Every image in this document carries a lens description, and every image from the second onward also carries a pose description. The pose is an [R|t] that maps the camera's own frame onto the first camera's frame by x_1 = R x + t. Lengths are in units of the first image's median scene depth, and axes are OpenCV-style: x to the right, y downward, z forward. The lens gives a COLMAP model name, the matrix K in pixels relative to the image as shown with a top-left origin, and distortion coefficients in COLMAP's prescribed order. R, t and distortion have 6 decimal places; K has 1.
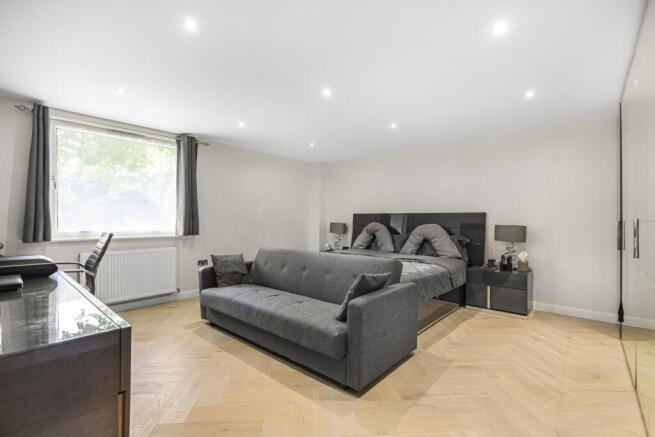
lens RADIAL K [[297.2, 0, 330.8], [0, 297.2, 219.2], [0, 0, 1]] dist [-0.002644, -0.000422]
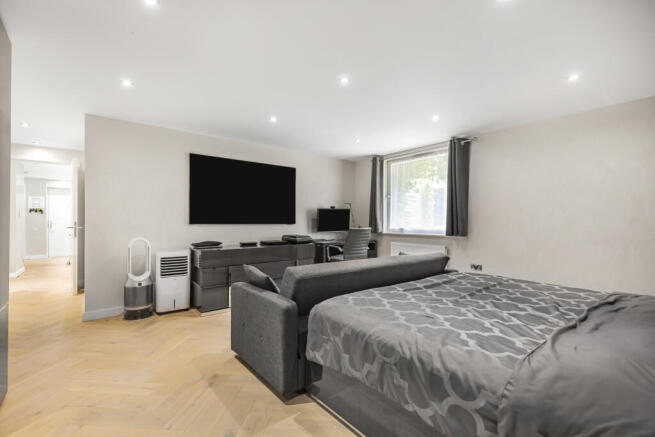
lens RADIAL K [[297.2, 0, 330.8], [0, 297.2, 219.2], [0, 0, 1]] dist [-0.002644, -0.000422]
pose [[-0.176619, -0.009142, -0.984237, 0.742694], [0.002296, 0.999950, -0.009700, 0.007078], [0.984277, -0.003973, -0.176589, 0.935417]]
